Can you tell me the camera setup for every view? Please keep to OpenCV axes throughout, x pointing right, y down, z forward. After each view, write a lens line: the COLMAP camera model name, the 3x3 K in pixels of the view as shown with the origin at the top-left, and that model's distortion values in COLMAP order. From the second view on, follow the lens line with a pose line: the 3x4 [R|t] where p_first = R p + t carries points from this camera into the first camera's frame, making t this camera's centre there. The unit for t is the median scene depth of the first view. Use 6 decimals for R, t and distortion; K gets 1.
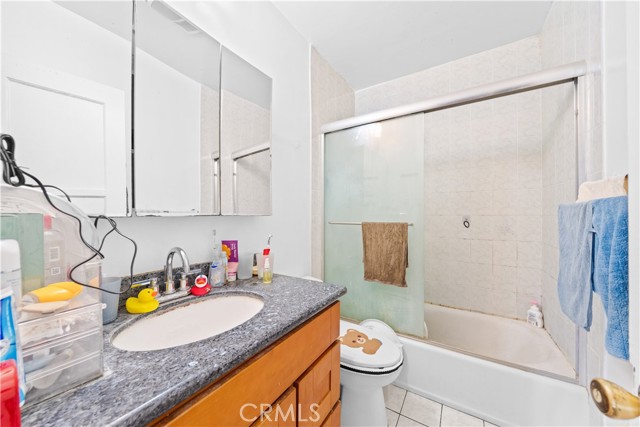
lens RADIAL K [[217.9, 0, 320.4], [0, 217.9, 213.9], [0, 0, 1]] dist [-0.007982, 0.000143]
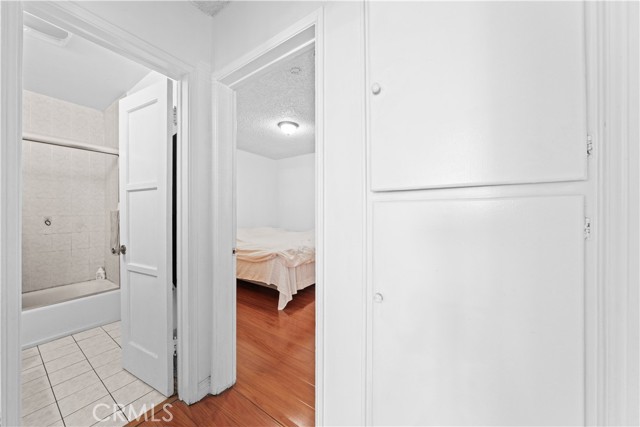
lens RADIAL K [[217.9, 0, 321.5], [0, 217.9, 212.8], [0, 0, 1]] dist [-0.007982, 0.000143]
pose [[-0.001805, 0.003306, 0.999993, -0.670262], [0.005022, 0.999982, -0.003297, -0.000682], [-0.999986, 0.005016, -0.001822, -0.694174]]
